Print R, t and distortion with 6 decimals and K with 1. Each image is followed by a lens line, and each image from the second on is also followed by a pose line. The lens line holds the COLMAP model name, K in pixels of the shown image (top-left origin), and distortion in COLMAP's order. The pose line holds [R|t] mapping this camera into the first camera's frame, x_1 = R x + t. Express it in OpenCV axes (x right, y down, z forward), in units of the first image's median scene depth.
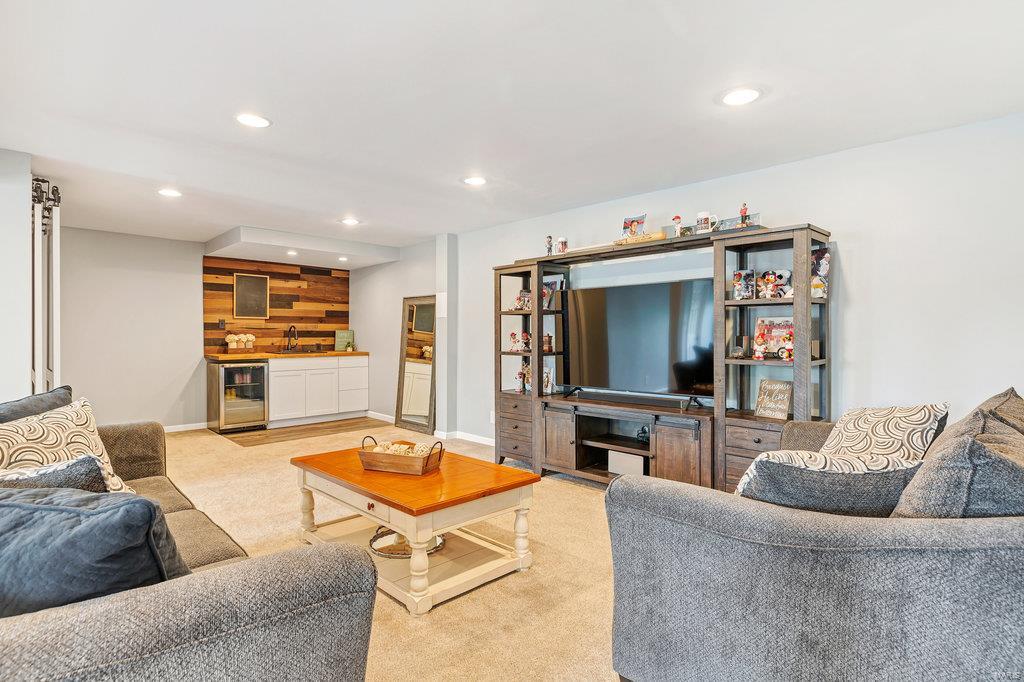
lens RADIAL K [[517.2, 0, 511.0], [0, 517.2, 338.6], [0, 0, 1]] dist [-0.004024, -0.000407]
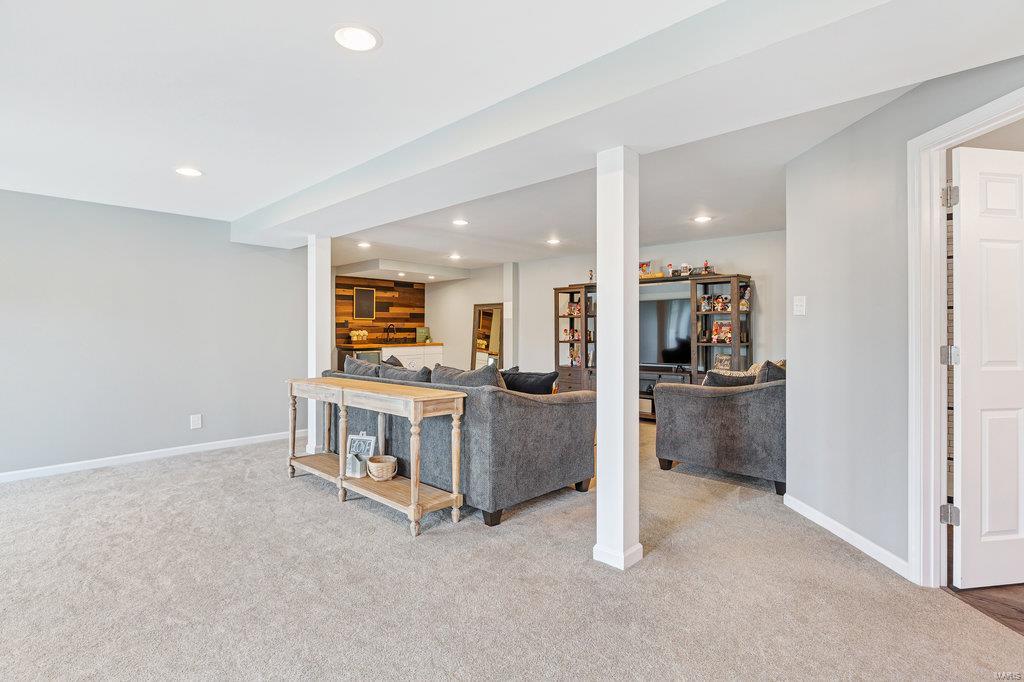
lens RADIAL K [[507.4, 0, 508.4], [0, 507.4, 326.8], [0, 0, 1]] dist [-0.001821, -0.000143]
pose [[0.999334, -0.003856, 0.036290, -0.167571], [0.004340, 0.999902, -0.013273, 0.001333], [-0.036235, 0.013422, 0.999253, -0.406425]]
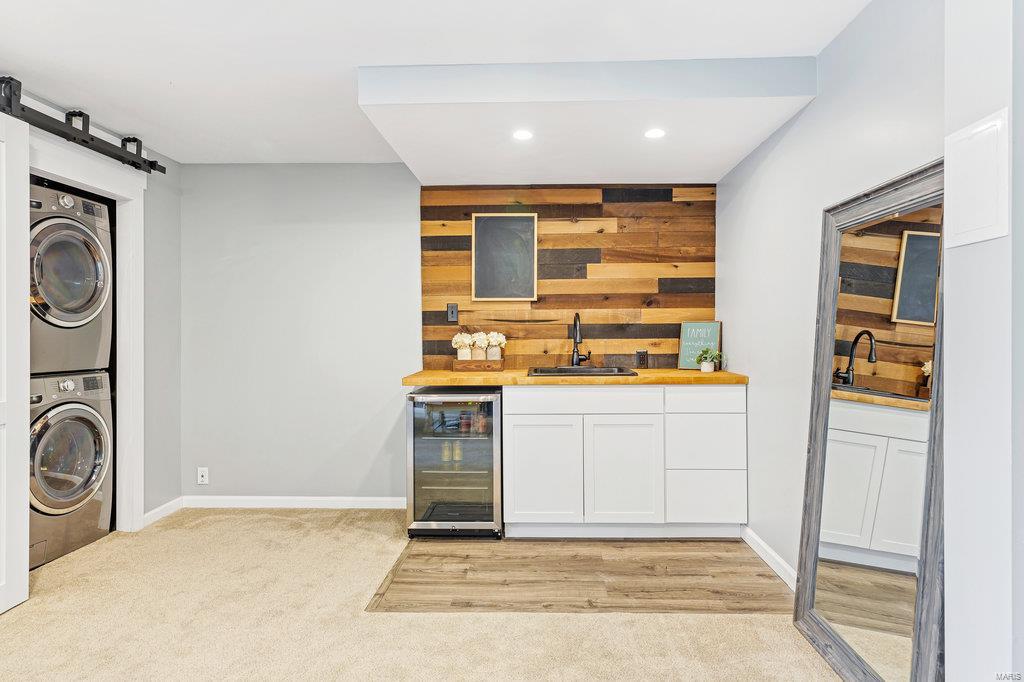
lens RADIAL K [[595.4, 0, 513.3], [0, 595.4, 338.0], [0, 0, 1]] dist [0.003868, 0.000568]
pose [[0.690373, -0.000794, -0.723453, -0.080449], [0.000091, 0.999999, -0.001011, -0.002465], [0.723453, 0.000632, 0.690373, 0.629926]]
